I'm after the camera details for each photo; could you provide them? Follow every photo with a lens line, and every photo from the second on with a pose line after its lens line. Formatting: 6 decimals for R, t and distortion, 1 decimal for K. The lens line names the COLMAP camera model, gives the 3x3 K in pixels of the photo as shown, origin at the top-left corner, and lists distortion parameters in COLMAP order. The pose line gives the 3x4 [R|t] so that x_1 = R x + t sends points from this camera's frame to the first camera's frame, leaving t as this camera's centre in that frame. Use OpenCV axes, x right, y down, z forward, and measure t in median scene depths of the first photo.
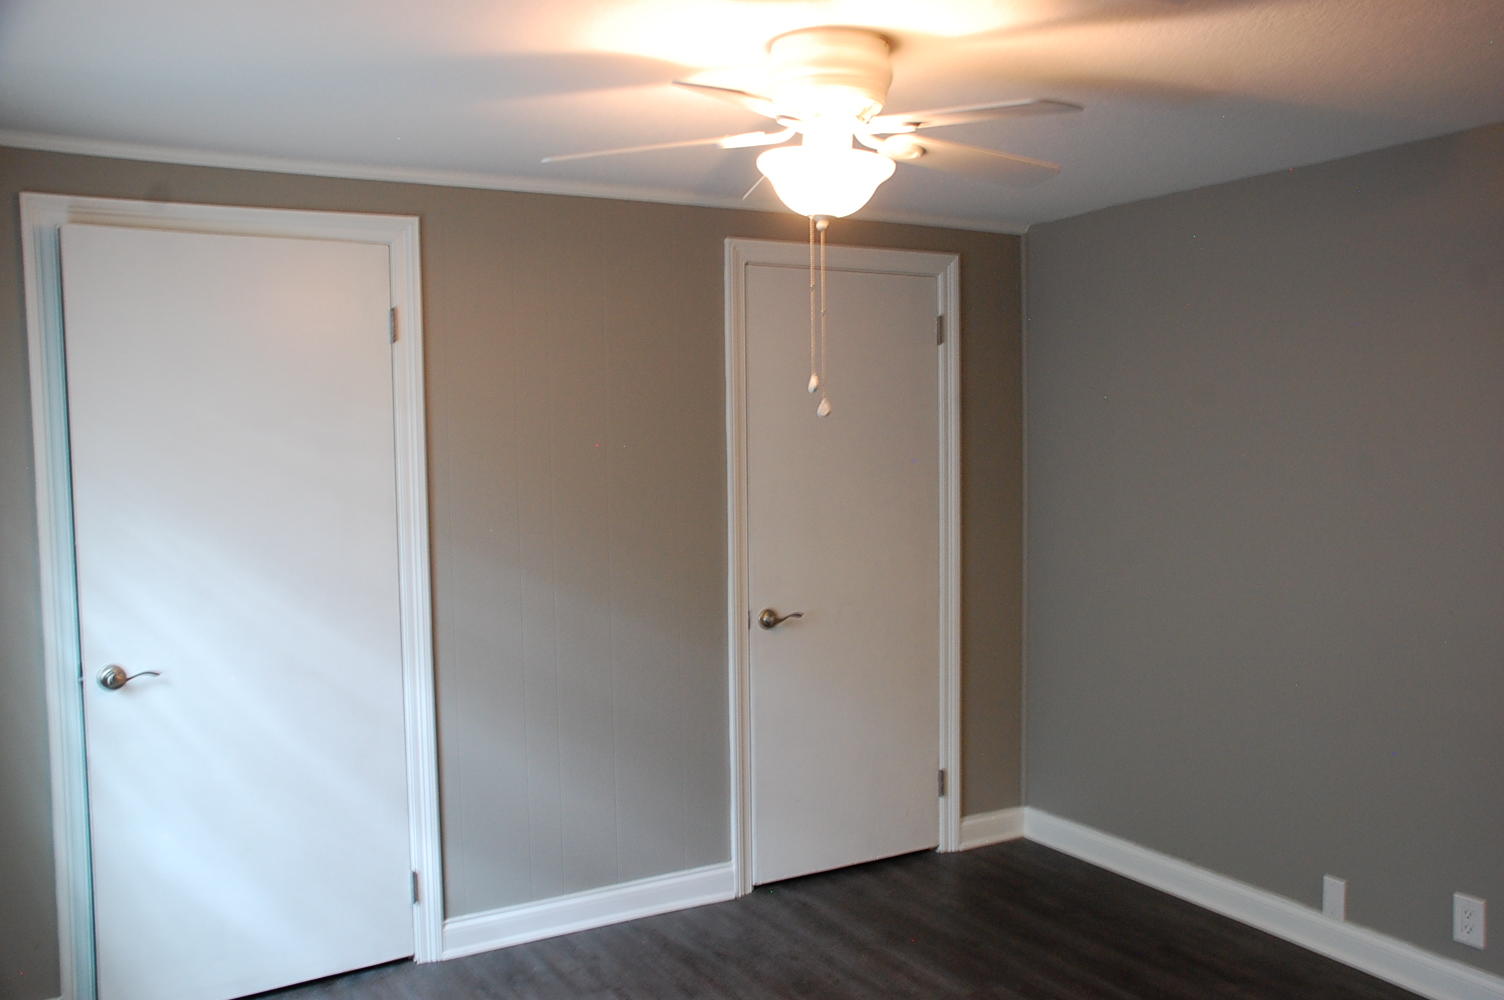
lens RADIAL K [[1374.0, 0, 752.0], [0, 1374.0, 500.0], [0, 0, 1]] dist [-0.061486, -0.002691]
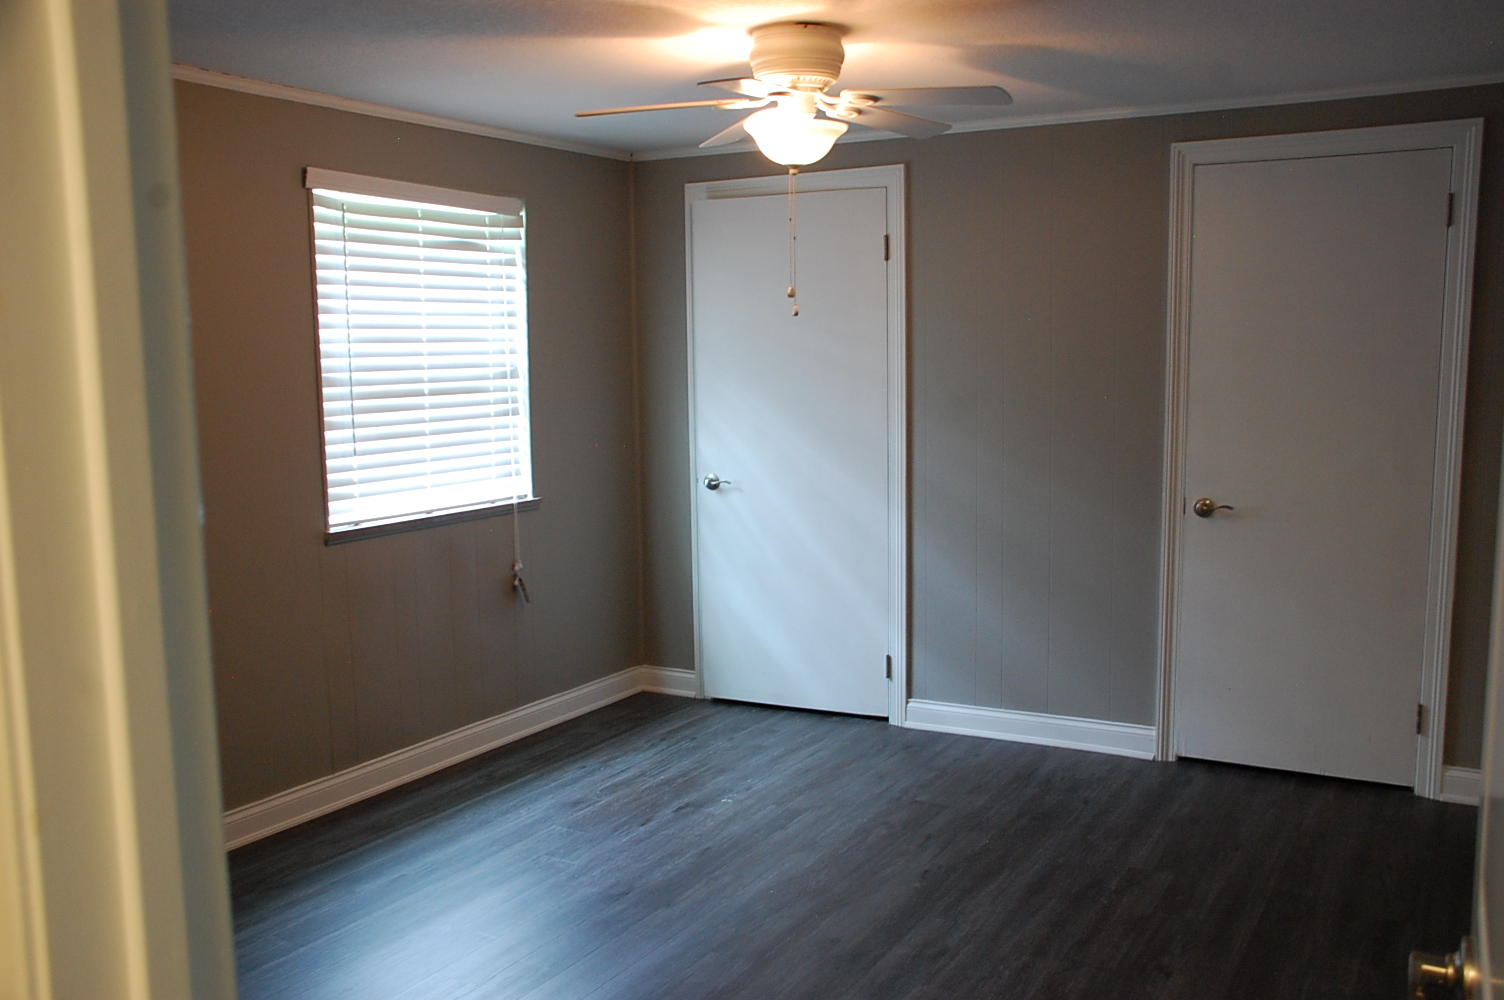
lens RADIAL K [[1301.7, 0, 752.0], [0, 1301.7, 500.0], [0, 0, 1]] dist [-0.041823, 0.010682]
pose [[0.492306, 0.103018, -0.864304, 0.765245], [-0.044917, 0.994655, 0.092970, 0.005325], [0.869262, -0.006947, 0.494302, 0.239573]]
